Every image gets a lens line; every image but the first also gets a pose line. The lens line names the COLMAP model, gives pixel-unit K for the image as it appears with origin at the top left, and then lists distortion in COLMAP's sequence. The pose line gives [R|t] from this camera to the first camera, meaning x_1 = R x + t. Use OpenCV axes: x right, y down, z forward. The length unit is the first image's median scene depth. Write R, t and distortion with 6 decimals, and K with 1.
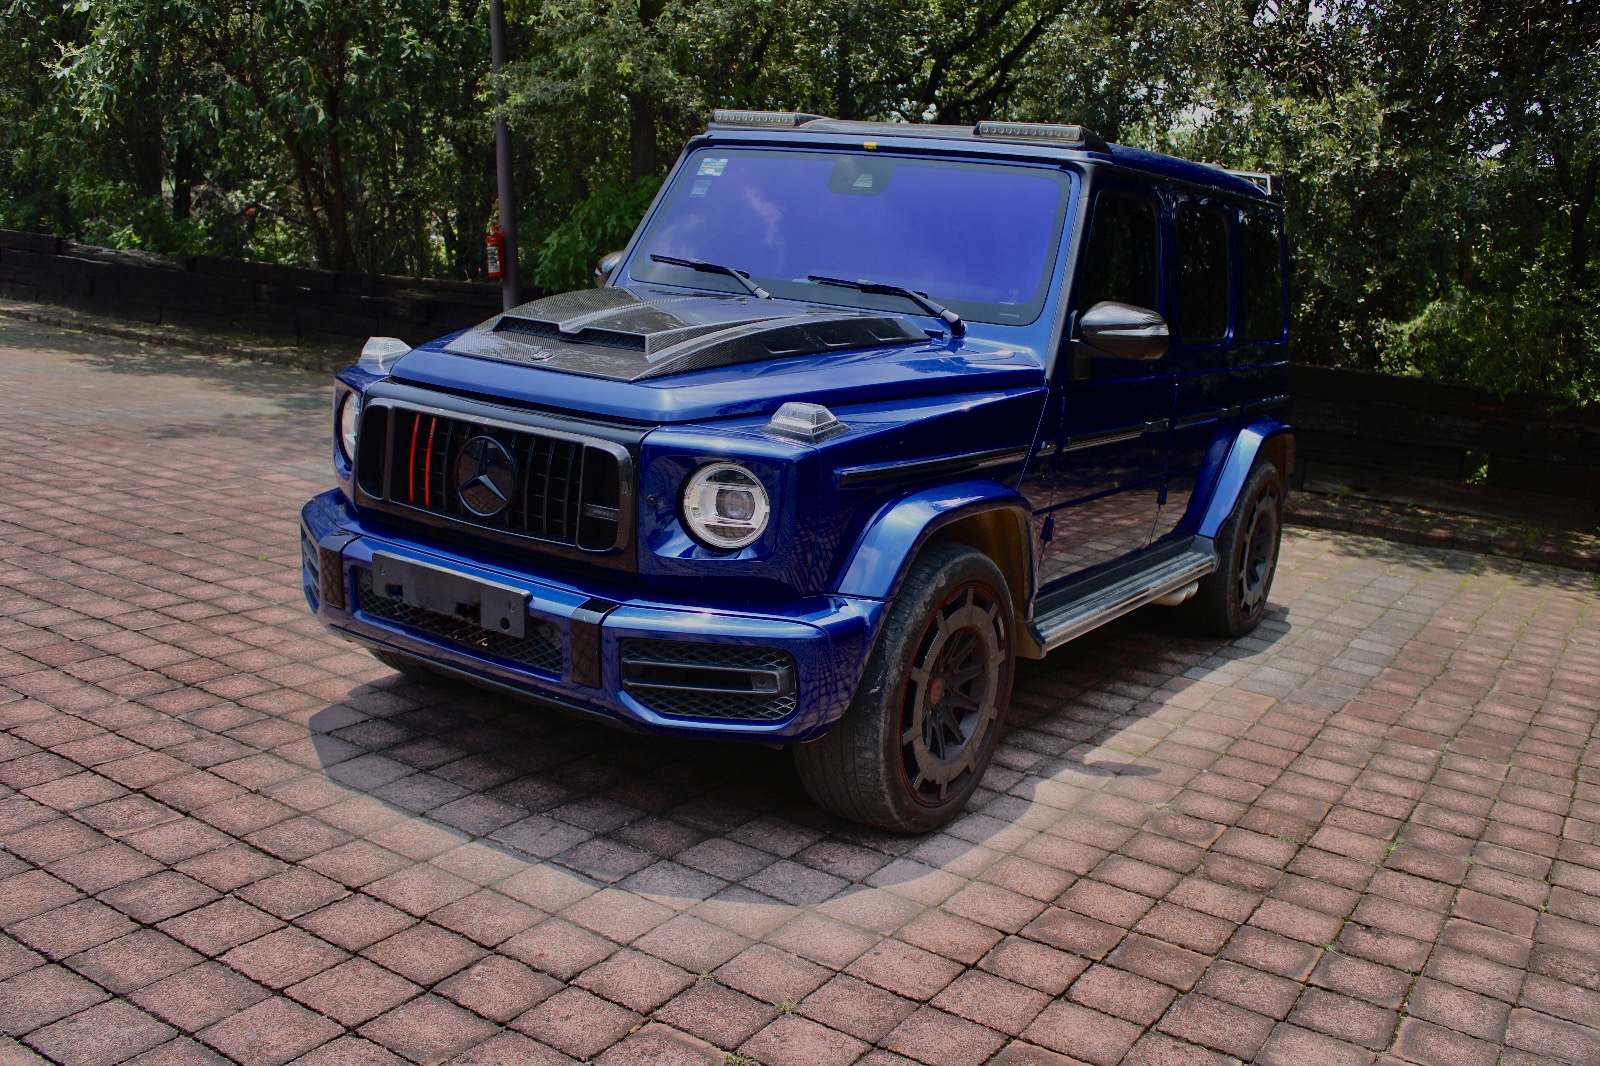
lens RADIAL K [[1452.3, 0, 797.5], [0, 1452.3, 527.0], [0, 0, 1]] dist [-0.116550, 0.064493]
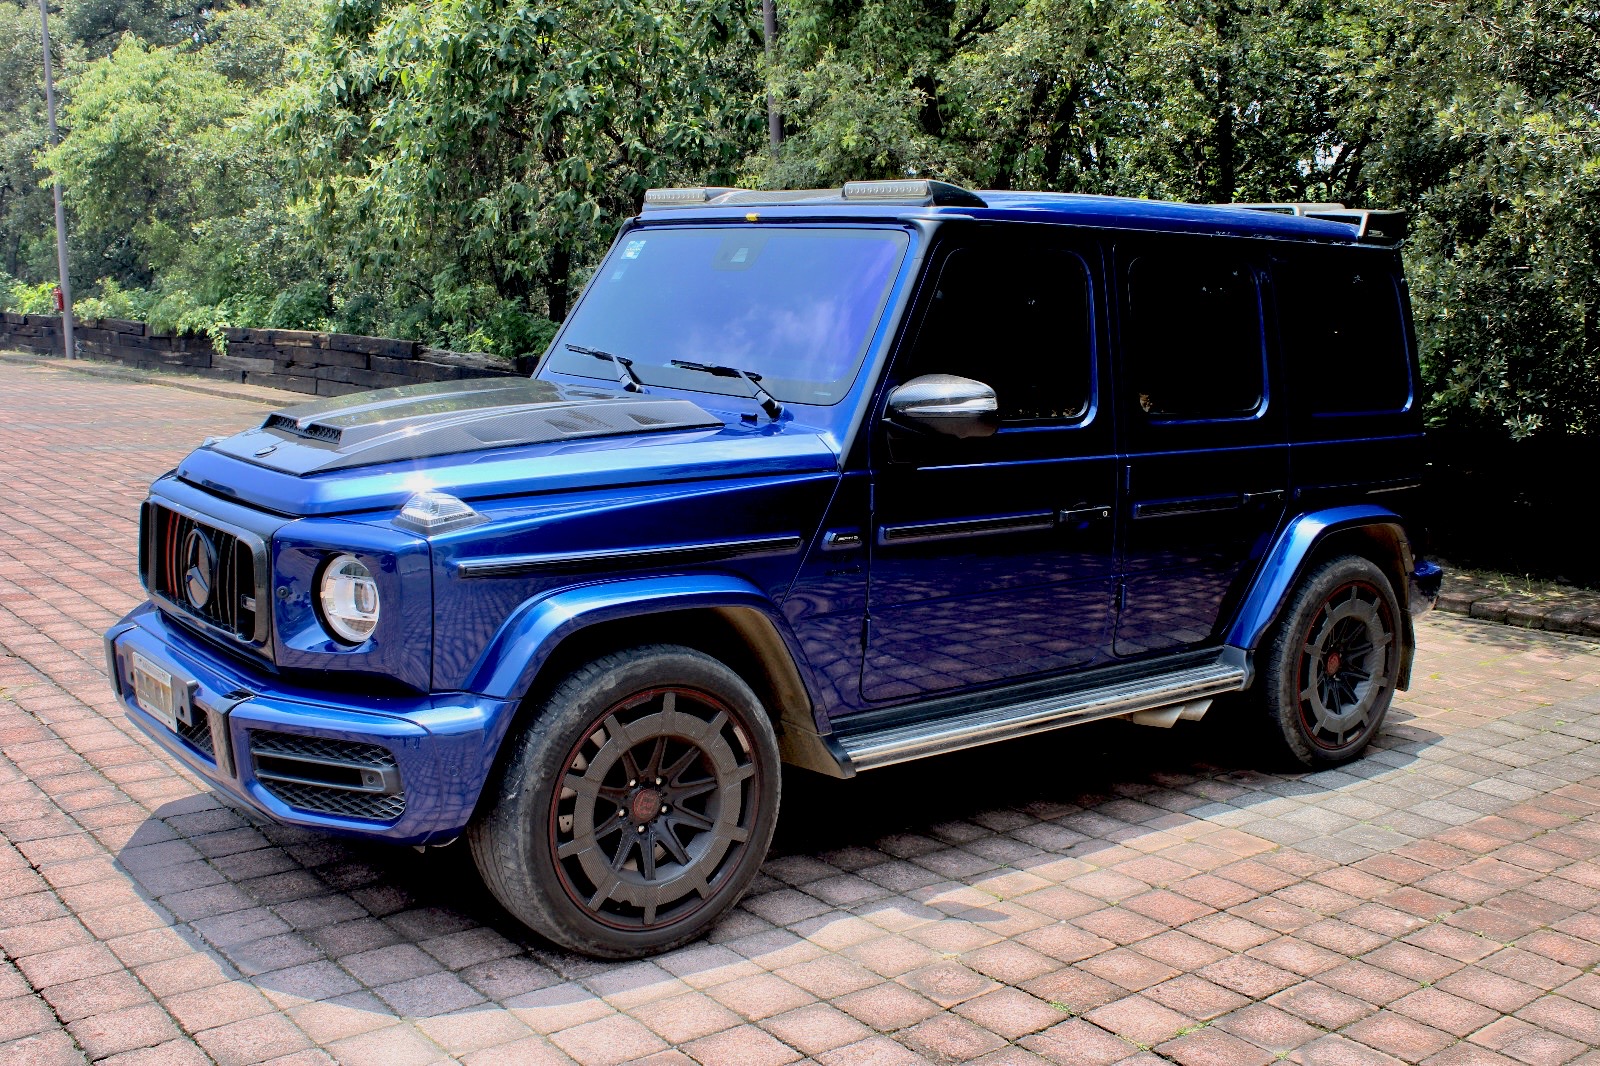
lens RADIAL K [[1595.6, 0, 806.6], [0, 1595.6, 531.4], [0, 0, 1]] dist [-0.071650, 0.000000]
pose [[0.948158, -0.007328, -0.317714, 0.496506], [-0.014113, 0.997777, -0.065130, 0.004801], [0.317485, 0.066237, 0.945947, 0.063550]]
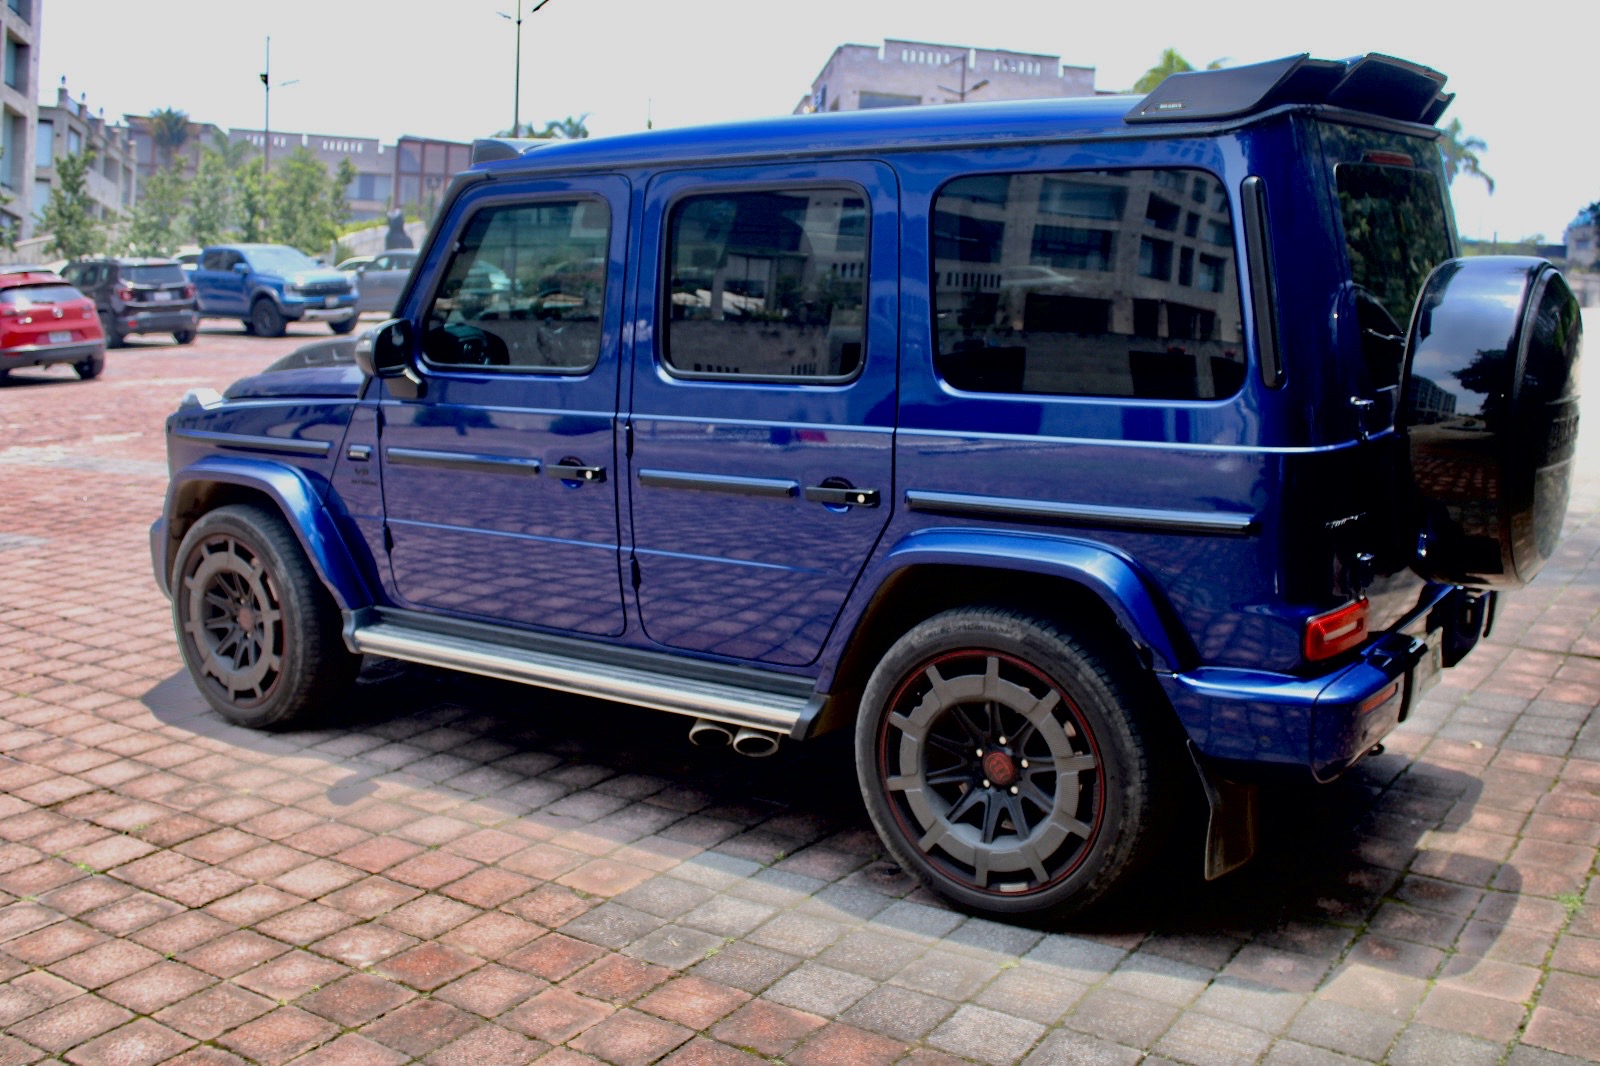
lens RADIAL K [[1595.6, 0, 809.3], [0, 1595.6, 516.5], [0, 0, 1]] dist [-0.071650, 0.000000]
pose [[-0.025765, 0.091030, -0.995515, 1.433917], [-0.178100, 0.979496, 0.094175, -0.193027], [0.983675, 0.179728, -0.009025, 1.442258]]
